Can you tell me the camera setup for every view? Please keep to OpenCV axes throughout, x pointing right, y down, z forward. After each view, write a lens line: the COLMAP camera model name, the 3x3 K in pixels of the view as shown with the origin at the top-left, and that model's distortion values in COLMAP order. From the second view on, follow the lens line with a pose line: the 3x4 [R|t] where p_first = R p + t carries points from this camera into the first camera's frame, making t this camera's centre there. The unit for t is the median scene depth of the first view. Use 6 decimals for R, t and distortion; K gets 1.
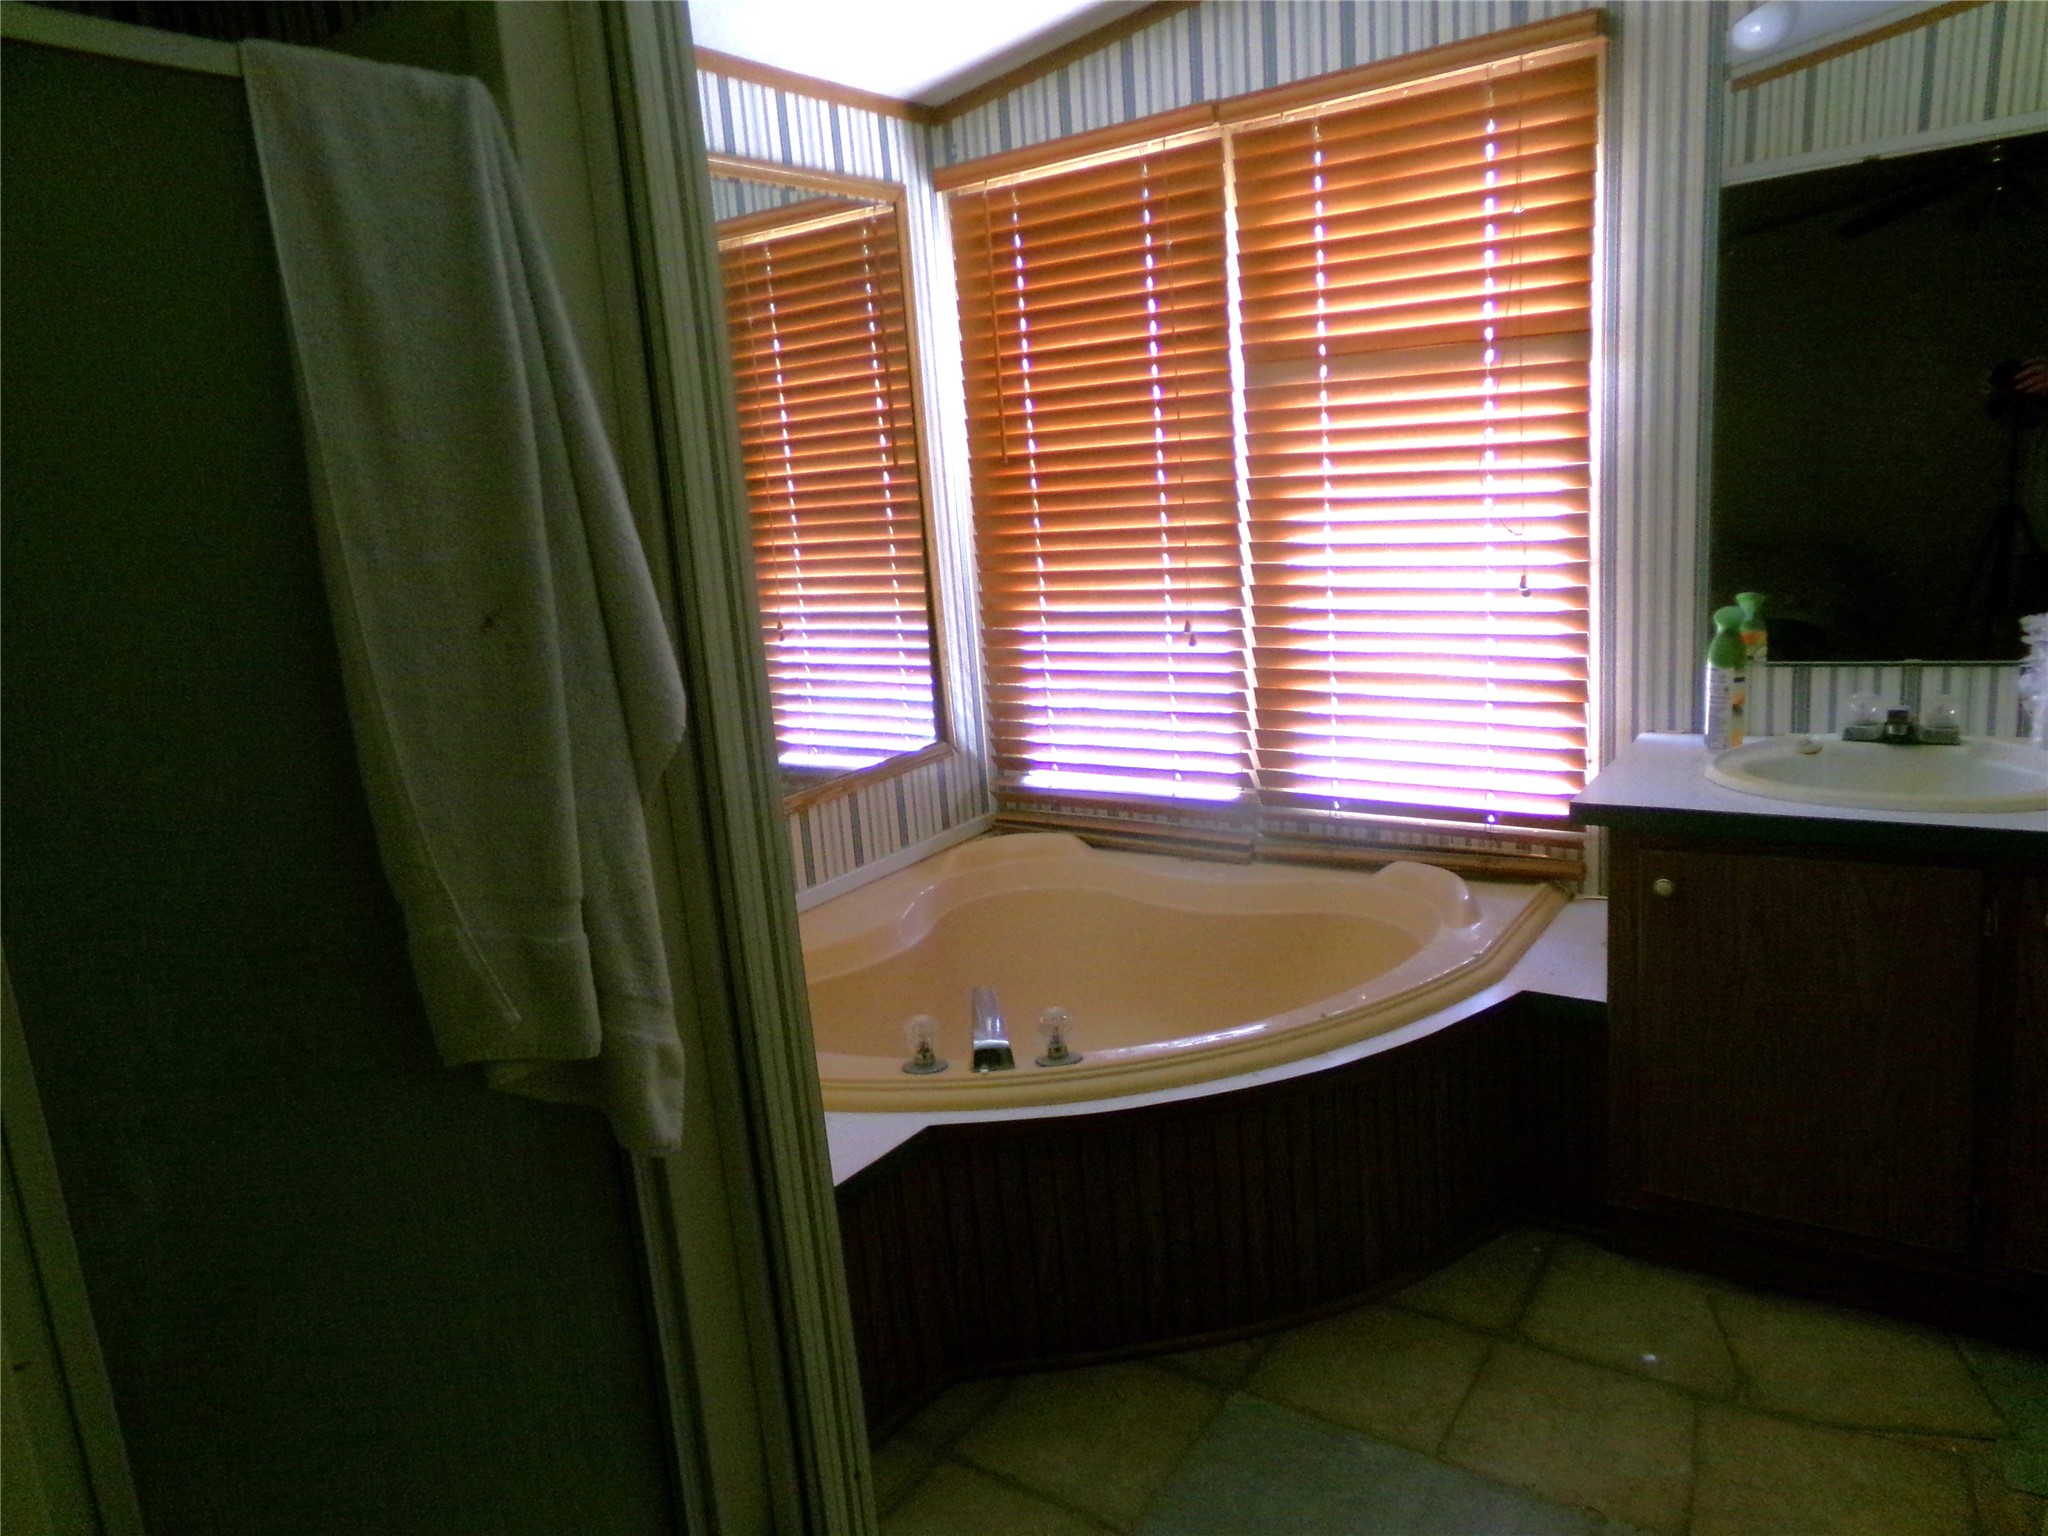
lens RADIAL K [[1420.0, 0, 1026.6], [0, 1420.0, 775.0], [0, 0, 1]] dist [-0.140204, 0.316290]
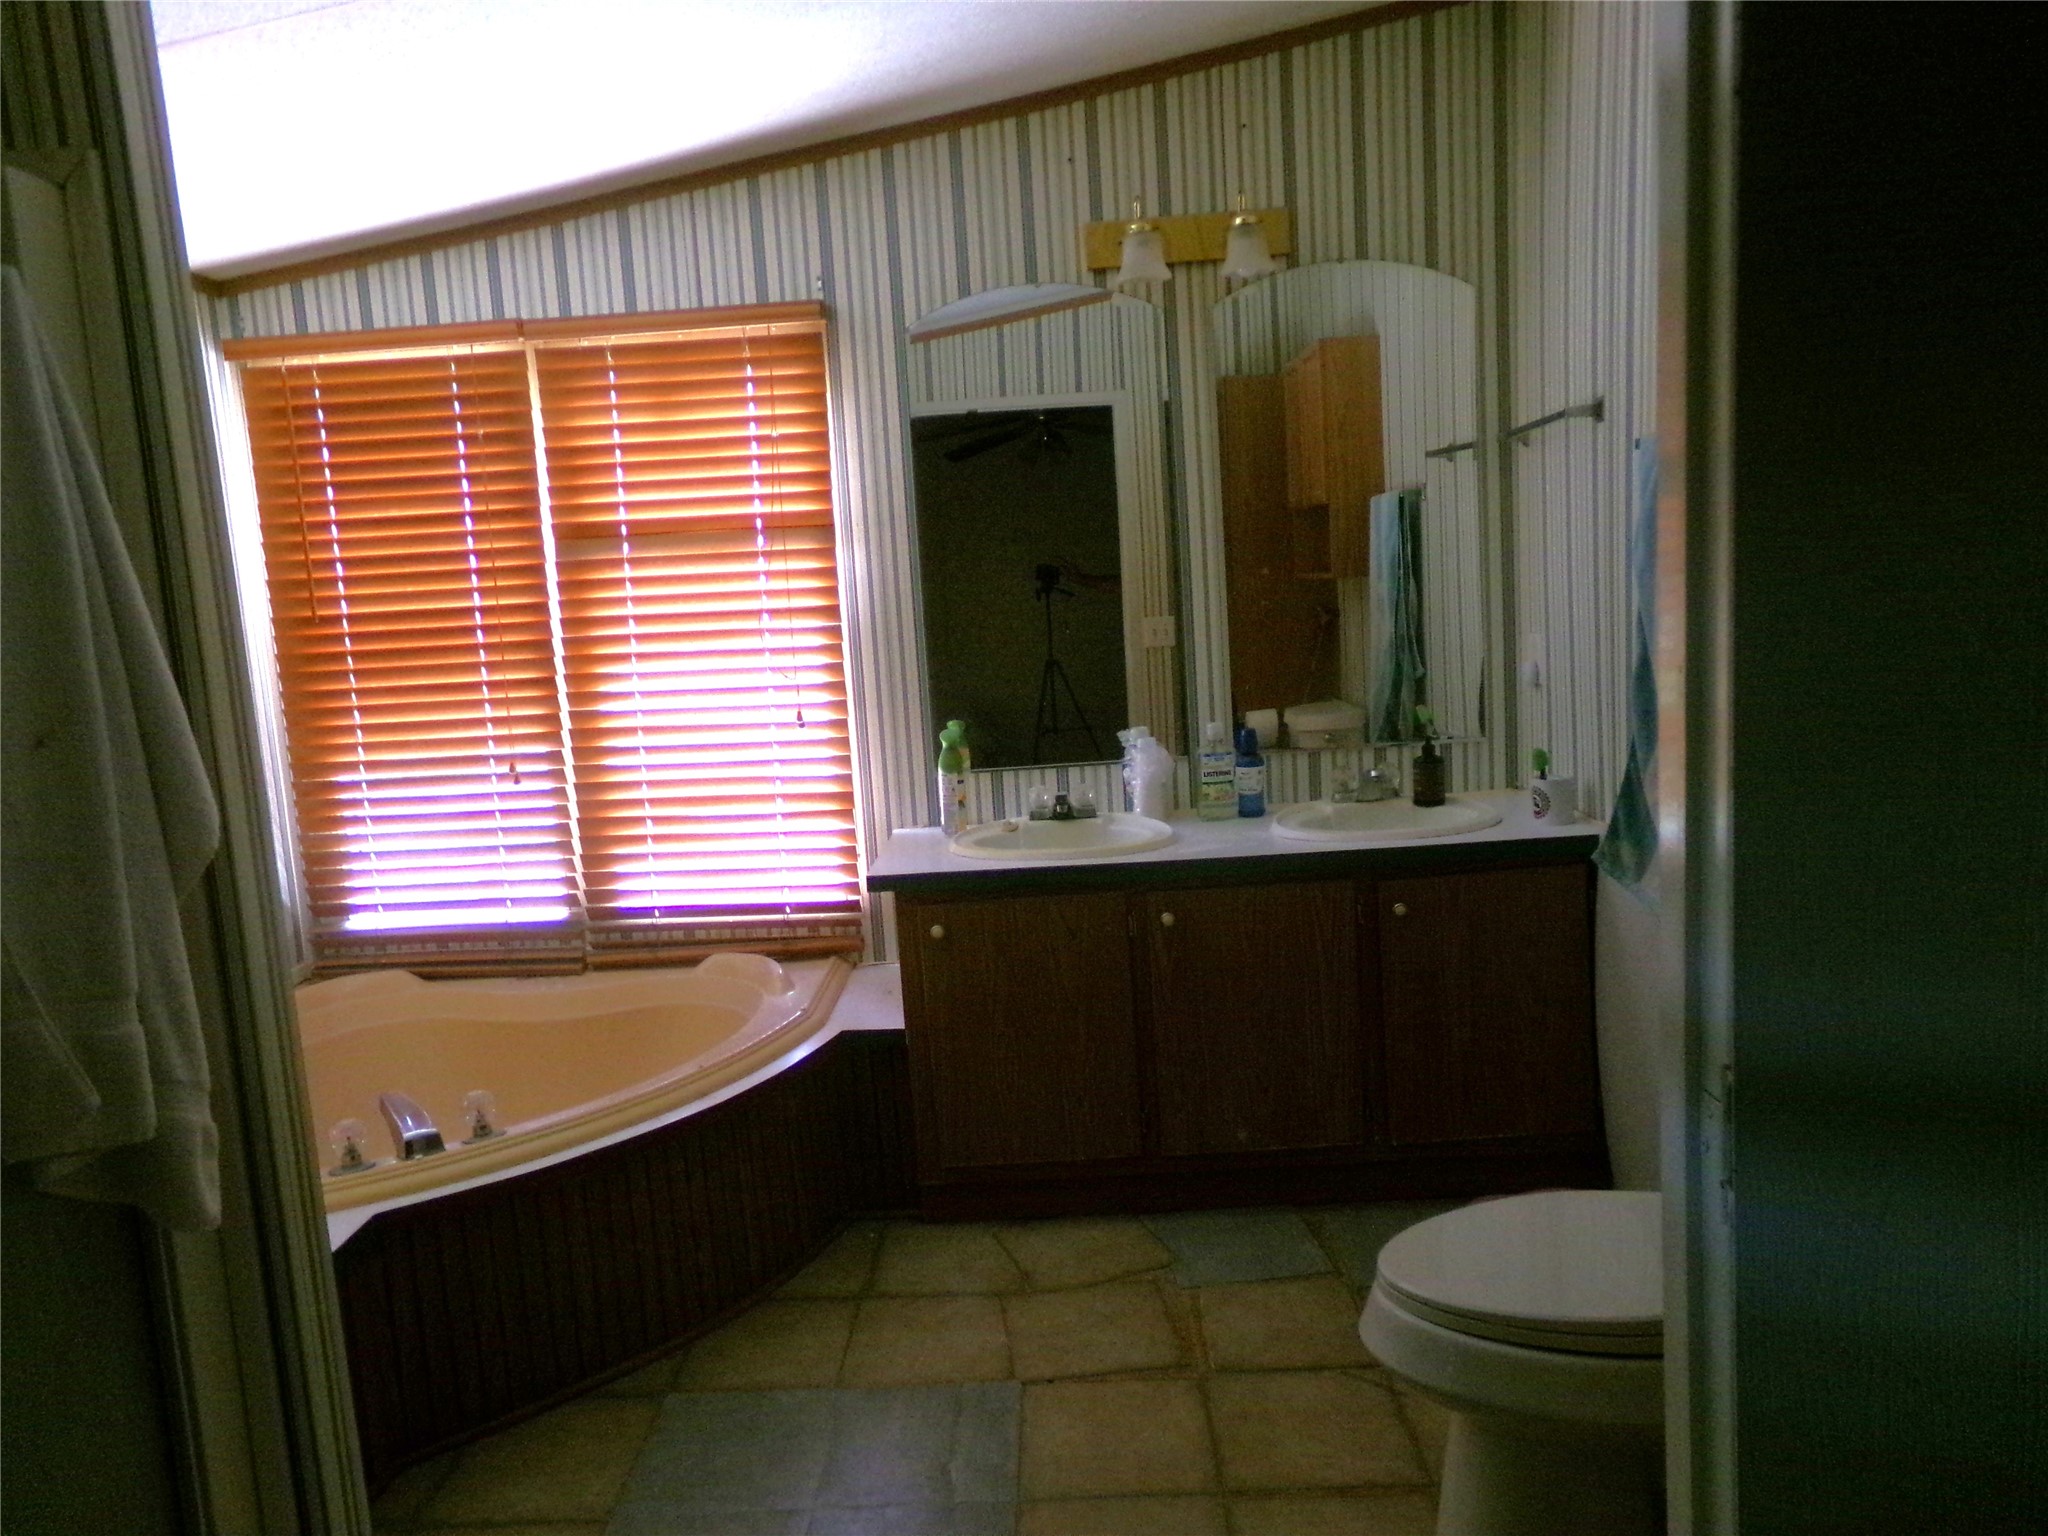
lens RADIAL K [[1382.5, 0, 1033.9], [0, 1382.5, 769.6], [0, 0, 1]] dist [-0.109130, 0.201061]
pose [[0.837234, -0.043590, 0.545105, -0.139334], [0.108534, 0.990233, -0.087513, 0.039036], [-0.535967, 0.132431, 0.833787, -0.134653]]
